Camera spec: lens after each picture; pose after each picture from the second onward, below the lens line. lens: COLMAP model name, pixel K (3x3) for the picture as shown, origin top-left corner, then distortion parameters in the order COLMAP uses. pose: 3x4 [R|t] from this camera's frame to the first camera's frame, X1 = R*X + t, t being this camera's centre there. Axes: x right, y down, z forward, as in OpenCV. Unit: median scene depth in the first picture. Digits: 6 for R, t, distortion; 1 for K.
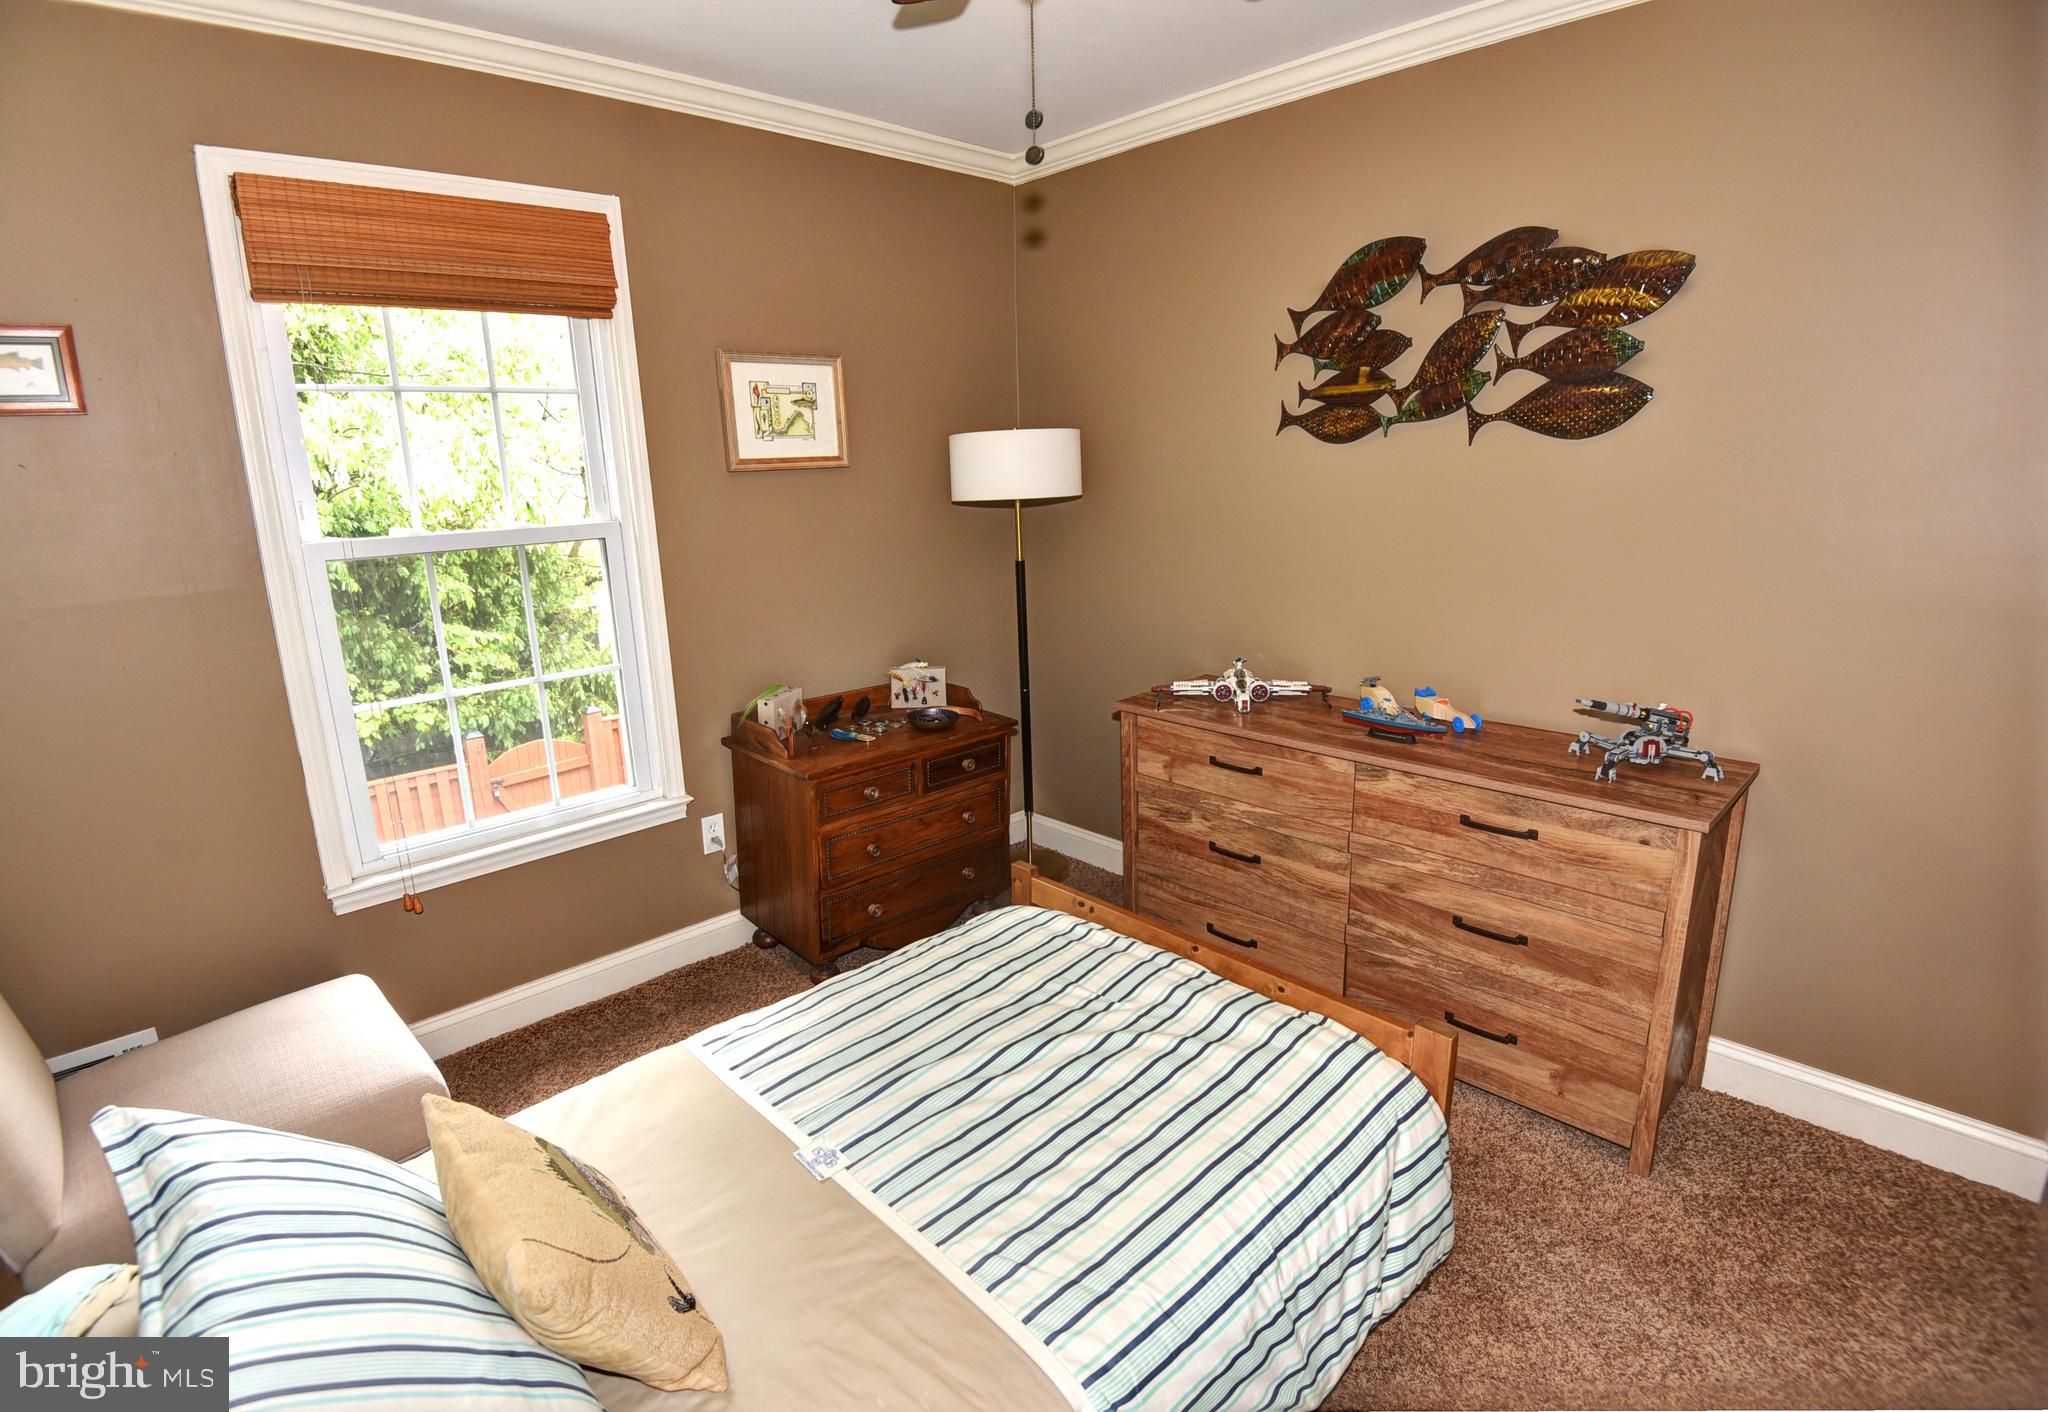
lens RADIAL K [[976.7, 0, 1024.0], [0, 976.7, 706.0], [0, 0, 1]] dist [-0.022062, -0.021066]
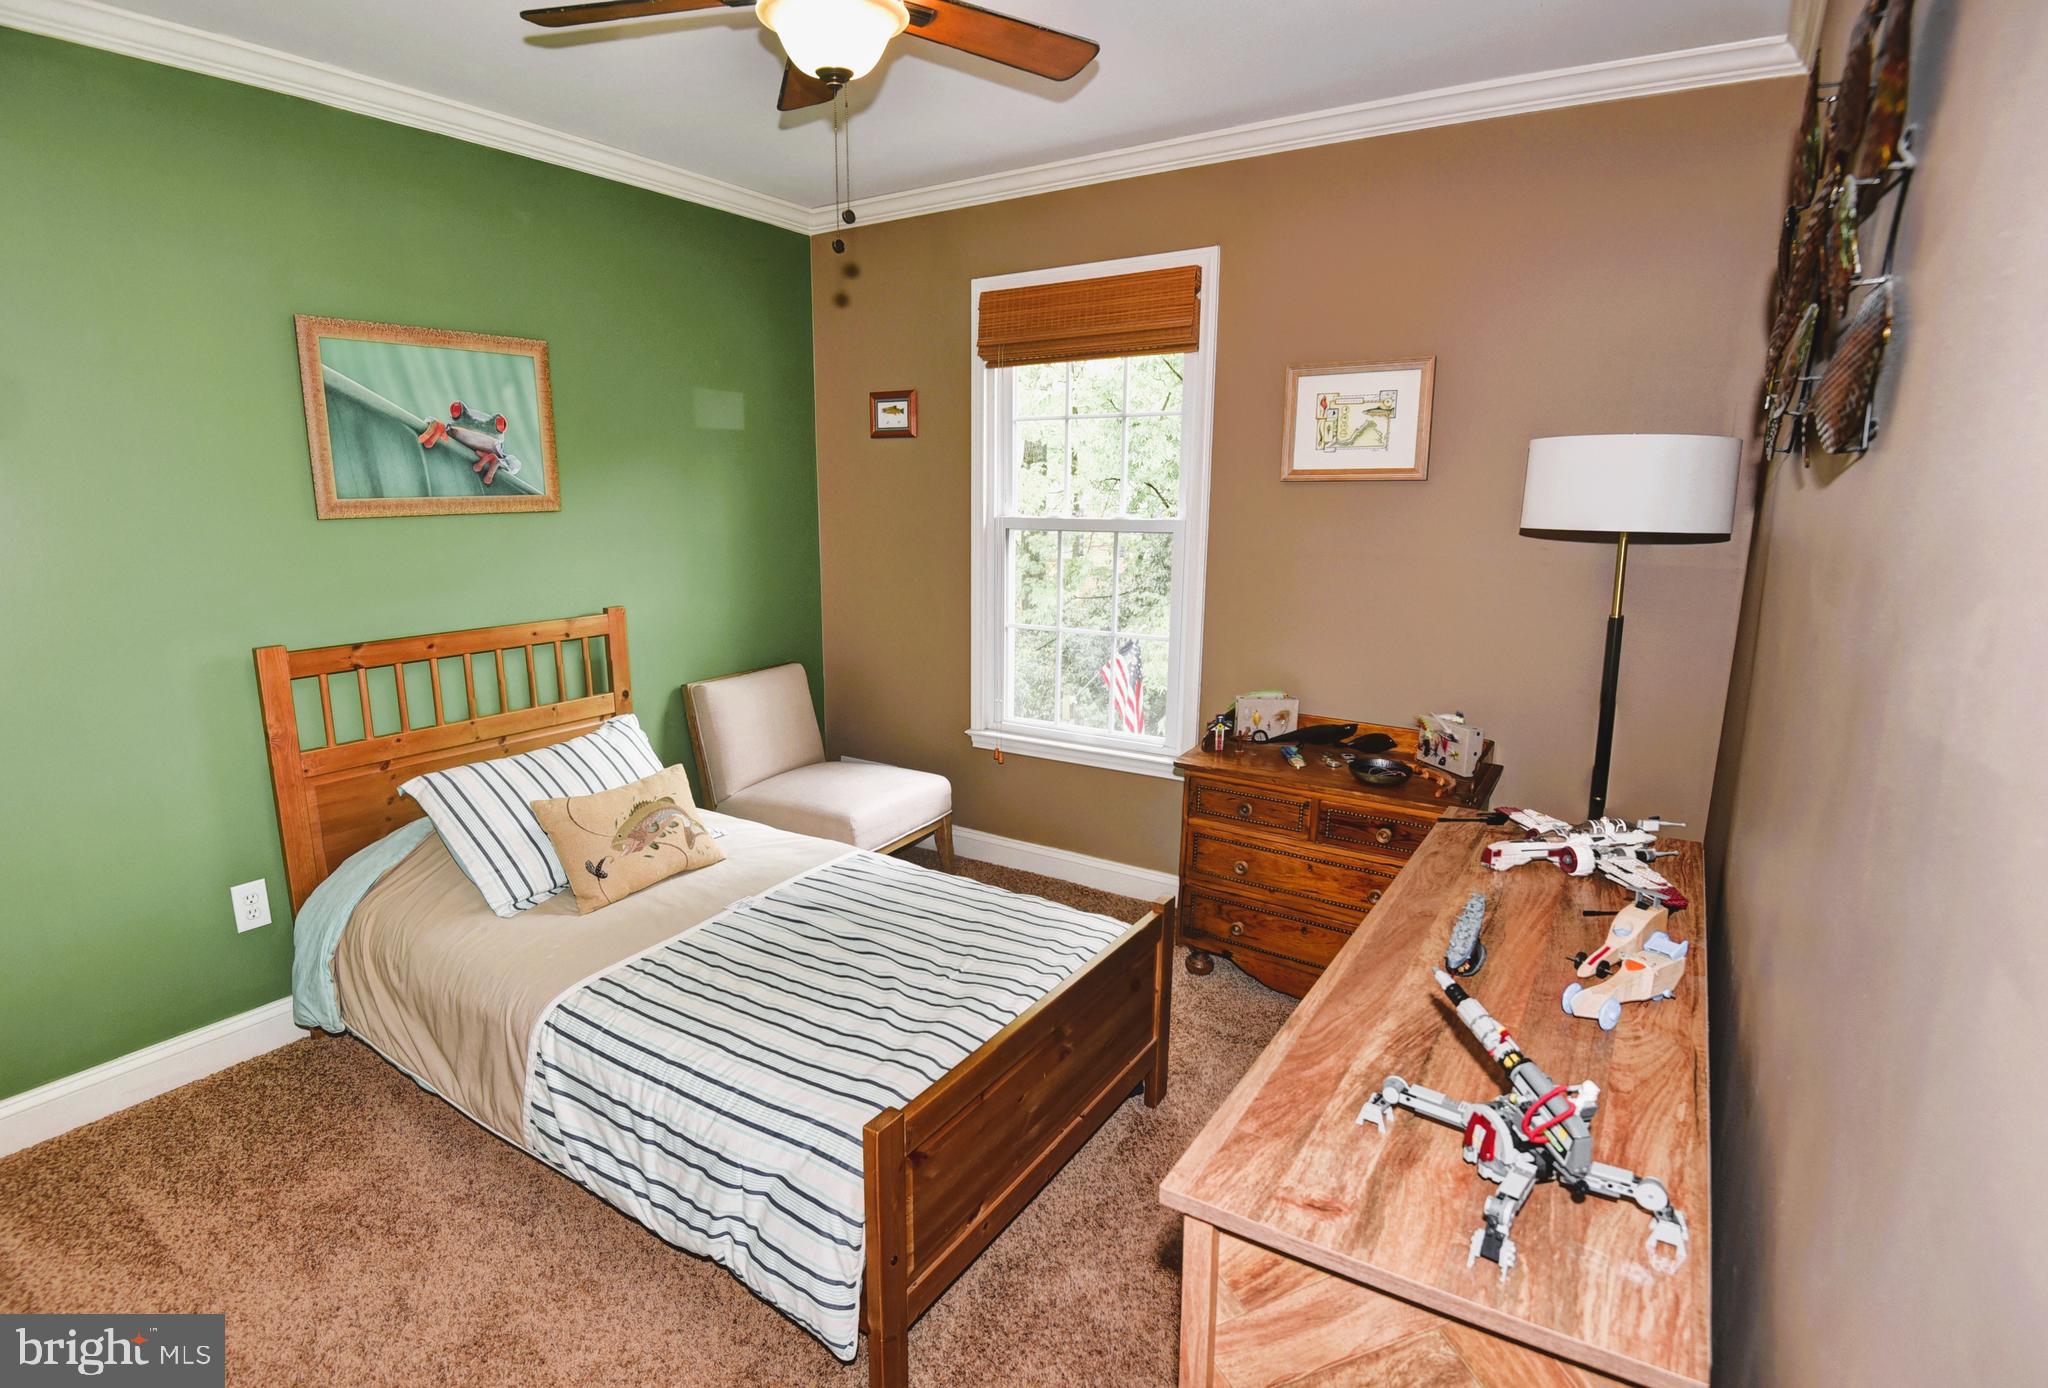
lens RADIAL K [[1032.7, 0, 1024.0], [0, 1032.7, 694.0], [0, 0, 1]] dist [-0.001612, -0.000074]
pose [[0.222975, 0.206549, -0.952691, 0.810938], [-0.256597, 0.955266, 0.147052, -0.123288], [0.940447, 0.211669, 0.266000, 0.530374]]
